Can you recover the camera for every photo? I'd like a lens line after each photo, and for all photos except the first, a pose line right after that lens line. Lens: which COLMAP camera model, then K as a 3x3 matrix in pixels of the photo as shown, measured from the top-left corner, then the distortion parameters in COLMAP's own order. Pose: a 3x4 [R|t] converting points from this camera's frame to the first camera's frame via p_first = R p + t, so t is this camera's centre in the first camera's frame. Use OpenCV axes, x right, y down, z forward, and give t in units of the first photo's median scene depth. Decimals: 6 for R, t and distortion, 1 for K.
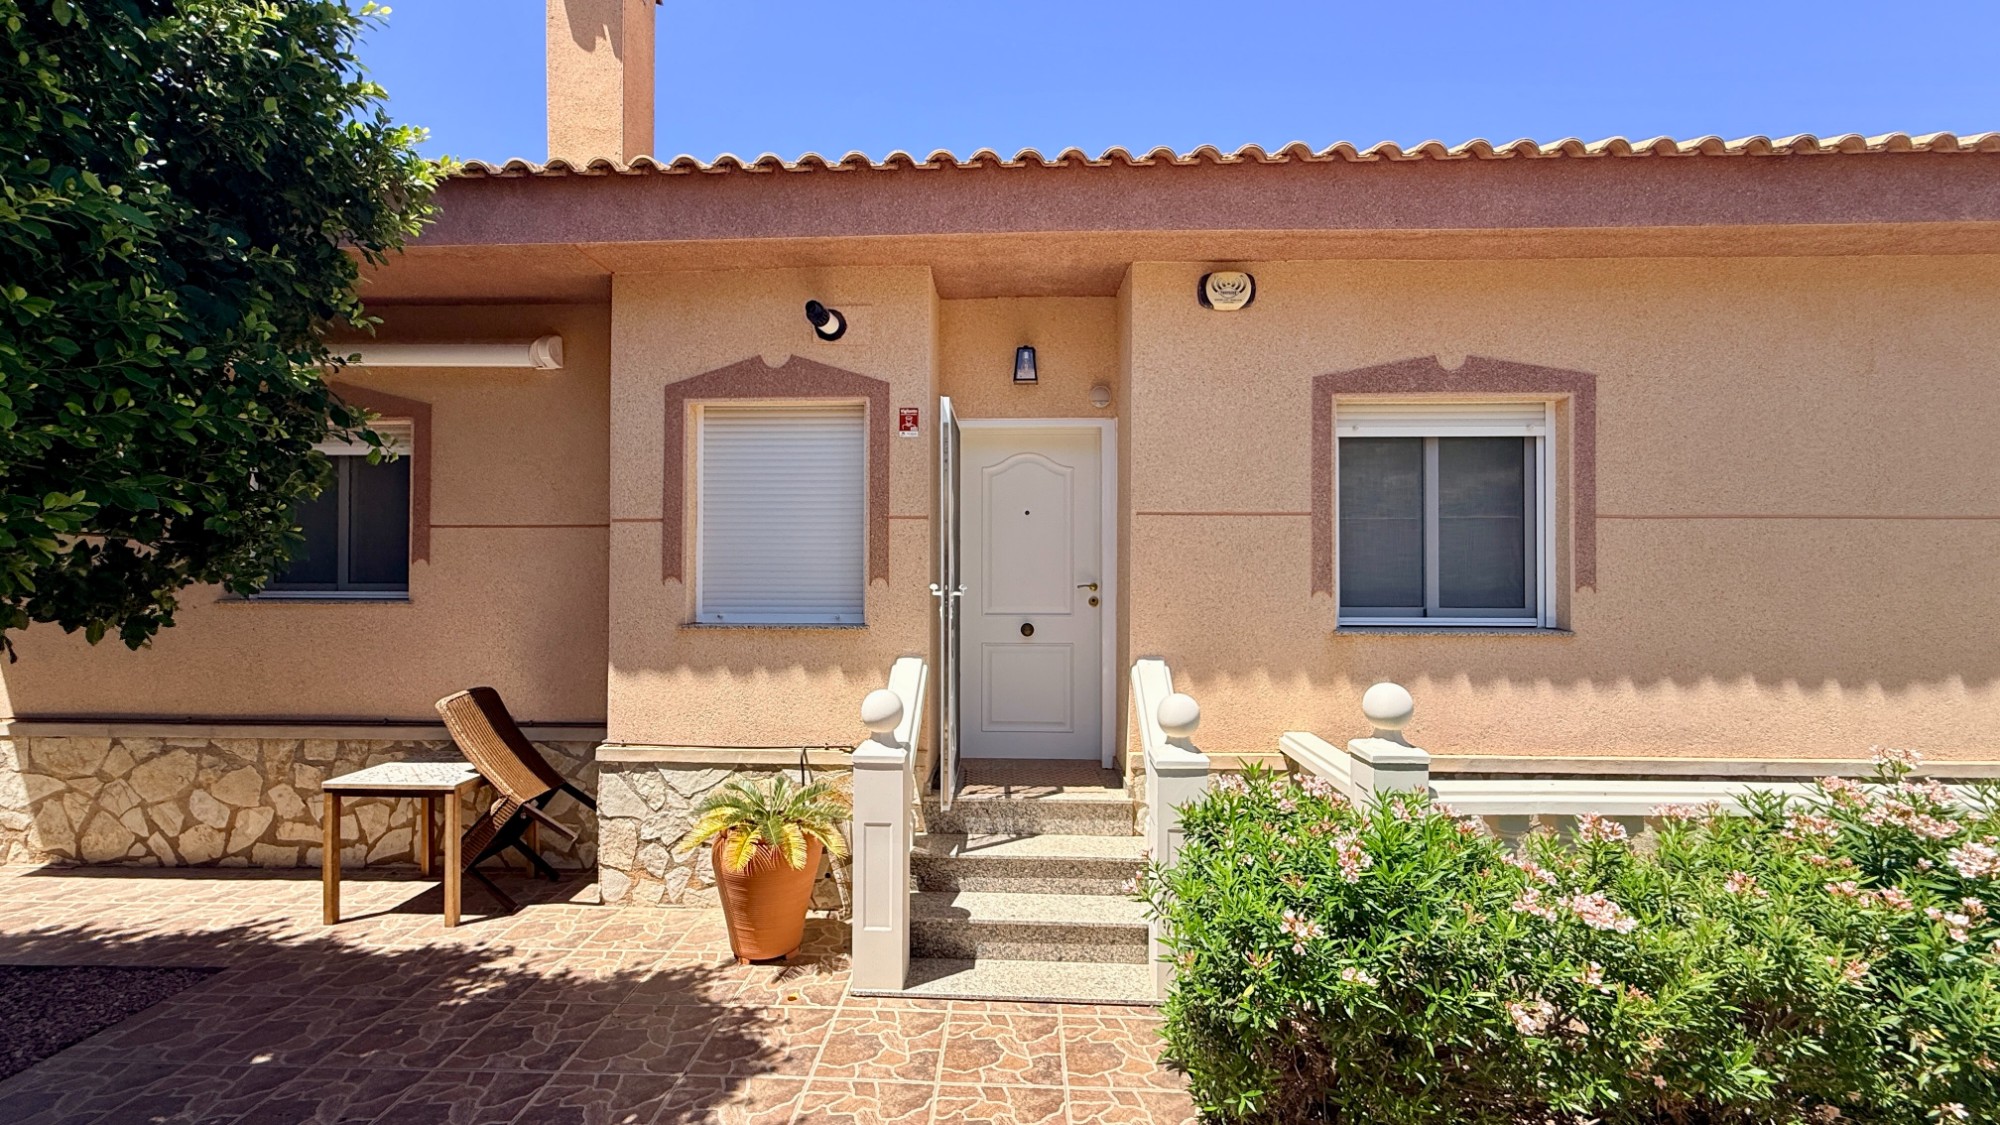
lens RADIAL K [[794.1, 0, 1000.6], [0, 794.1, 555.0], [0, 0, 1]] dist [0.000719, -0.000278]
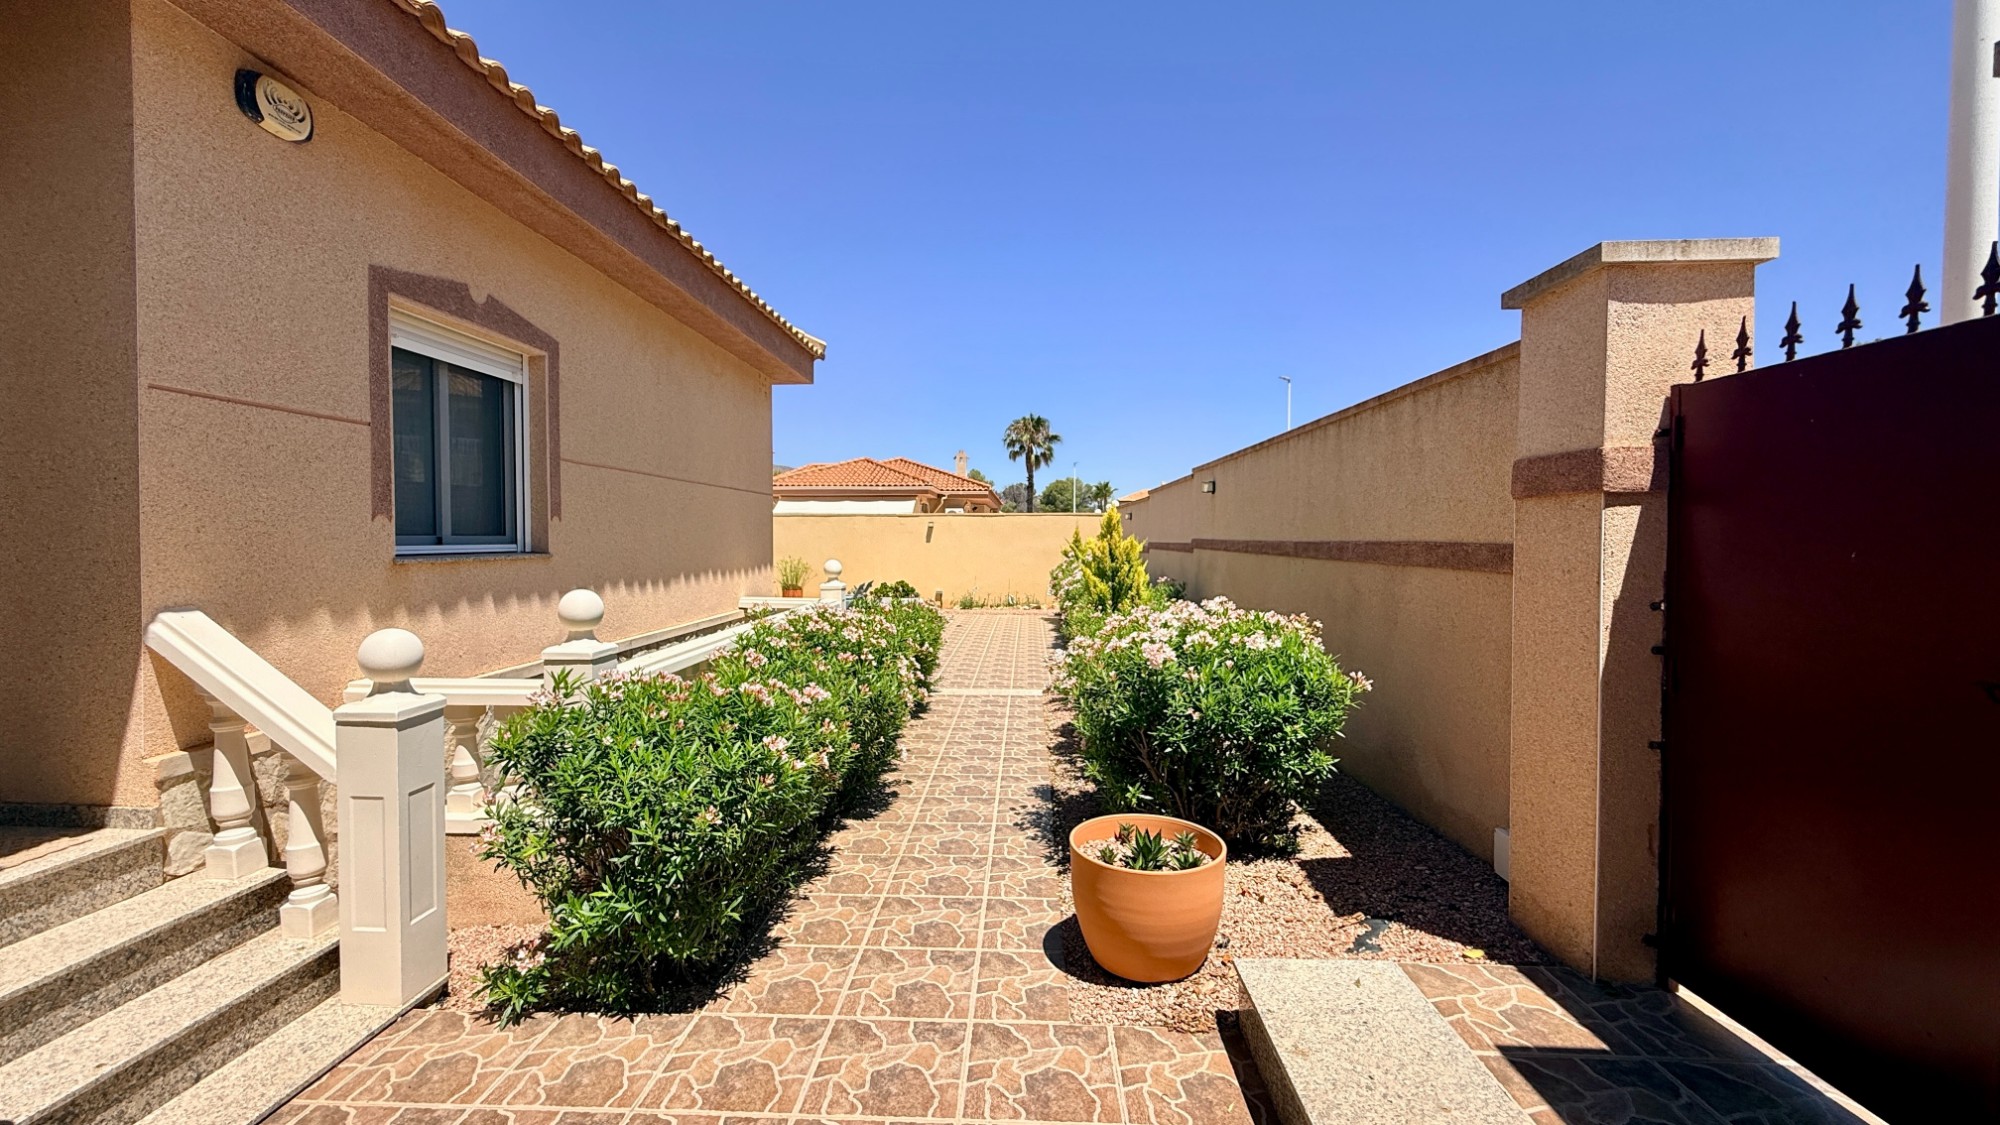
lens RADIAL K [[794.1, 0, 991.3], [0, 794.1, 558.2], [0, 0, 1]] dist [0.000719, -0.000278]
pose [[0.014306, -0.029111, 0.999474, -0.464072], [0.000980, 0.999576, 0.029100, 0.069042], [-0.999897, 0.000564, 0.014329, 0.314560]]
